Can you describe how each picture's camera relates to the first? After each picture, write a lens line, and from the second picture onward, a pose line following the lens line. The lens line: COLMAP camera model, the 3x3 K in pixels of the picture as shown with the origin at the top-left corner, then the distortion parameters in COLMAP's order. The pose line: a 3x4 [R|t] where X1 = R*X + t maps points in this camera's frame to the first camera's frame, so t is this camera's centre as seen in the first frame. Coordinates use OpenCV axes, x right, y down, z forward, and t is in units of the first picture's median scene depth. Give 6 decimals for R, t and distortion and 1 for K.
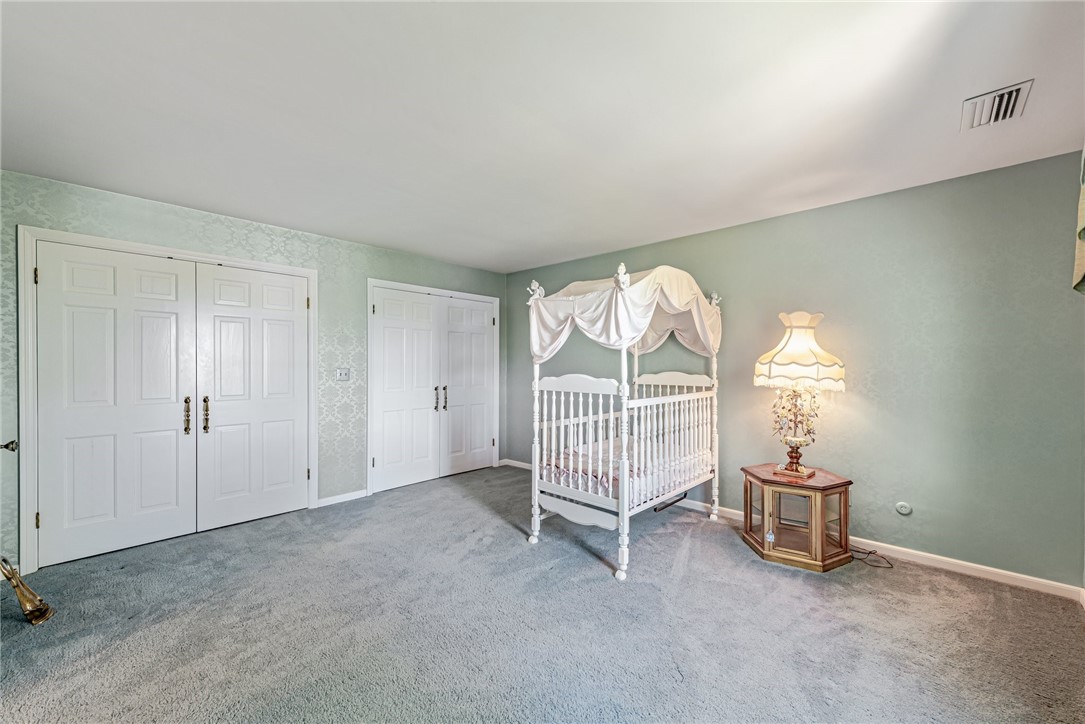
lens RADIAL K [[432.8, 0, 544.5], [0, 432.8, 366.3], [0, 0, 1]] dist [0.012300, -0.002478]
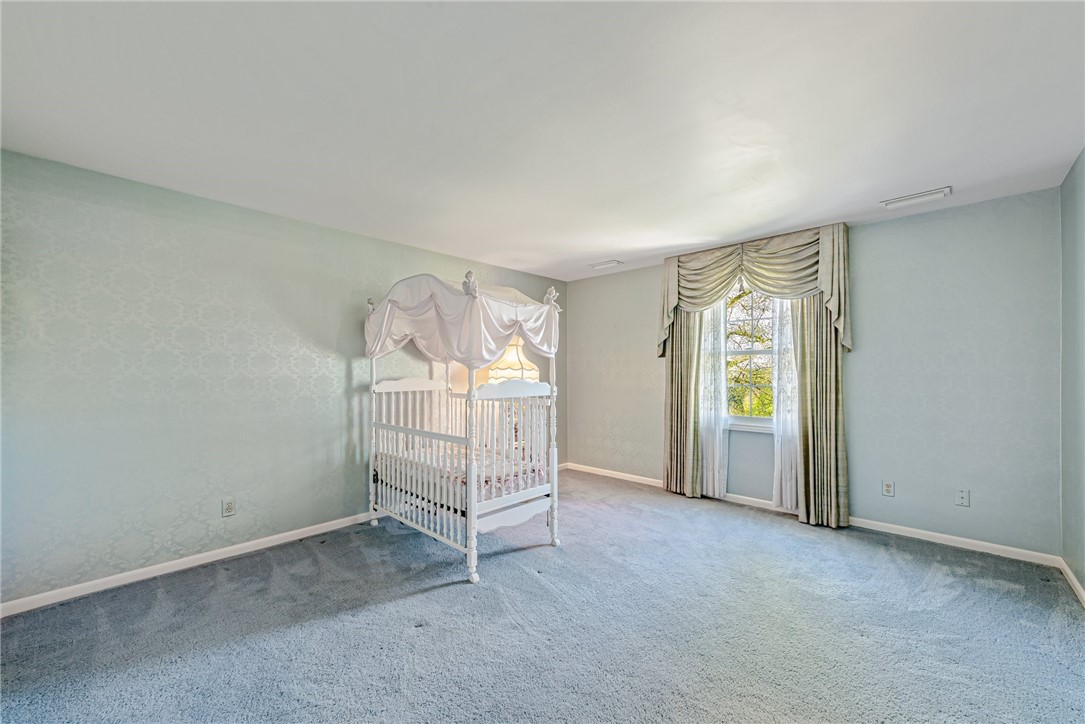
lens RADIAL K [[432.8, 0, 544.8], [0, 432.8, 362.1], [0, 0, 1]] dist [0.012300, -0.002478]
pose [[-0.008921, 0.021329, 0.999733, -0.893554], [0.006882, 0.999750, -0.021268, -0.000346], [-0.999937, 0.006691, -0.009065, 0.882135]]
